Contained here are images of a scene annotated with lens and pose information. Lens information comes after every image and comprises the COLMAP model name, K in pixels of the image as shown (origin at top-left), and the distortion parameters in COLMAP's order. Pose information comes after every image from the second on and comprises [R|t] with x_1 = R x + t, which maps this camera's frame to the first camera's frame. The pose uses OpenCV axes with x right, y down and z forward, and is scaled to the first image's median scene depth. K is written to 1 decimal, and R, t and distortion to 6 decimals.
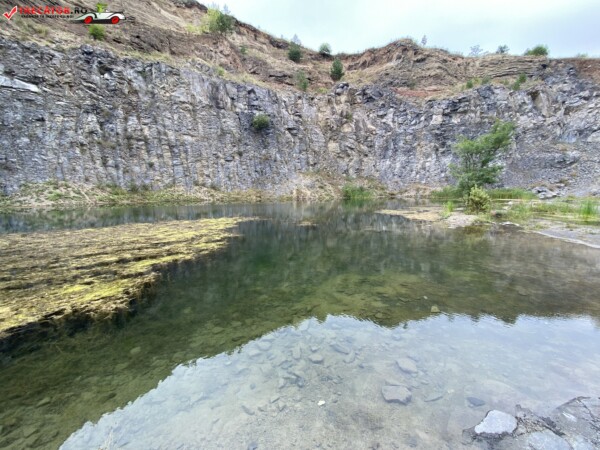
lens RADIAL K [[242.2, 0, 302.2], [0, 242.2, 229.4], [0, 0, 1]] dist [0.002807, -0.013094]
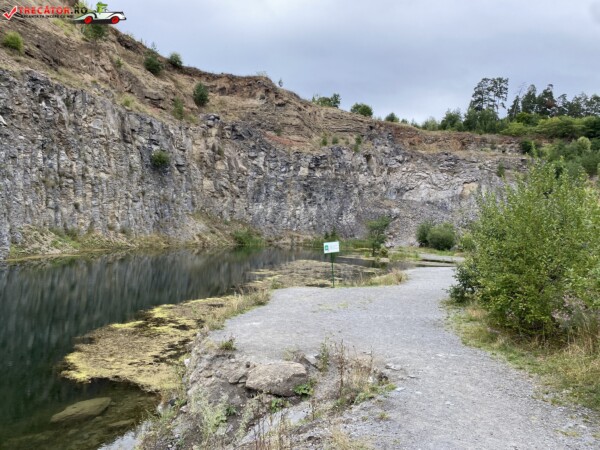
lens RADIAL K [[448.3, 0, 300.0], [0, 448.3, 225.0], [0, 0, 1]] dist [0.120707, -0.165662]
pose [[0.788269, 0.042897, 0.613833, -0.608620], [0.049564, 0.989899, -0.132827, 0.033273], [-0.613331, 0.135128, 0.778181, -0.450729]]
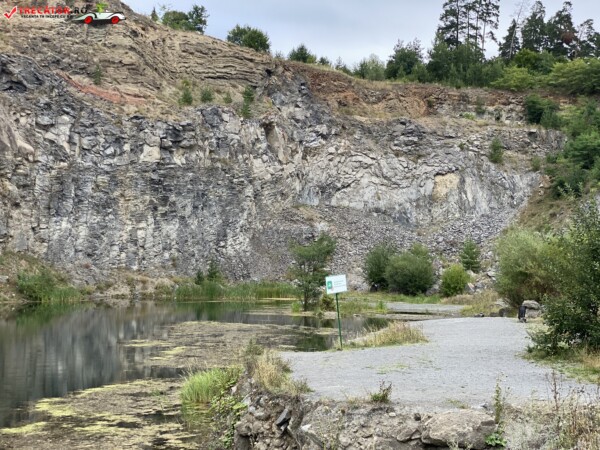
lens RADIAL K [[879.5, 0, 300.0], [0, 879.5, 225.0], [0, 0, 1]] dist [0.262132, -0.849631]
pose [[0.643453, 0.050574, 0.763813, -0.694134], [0.106073, 0.982298, -0.154398, 0.040954], [-0.758101, 0.180368, 0.626698, -0.441465]]
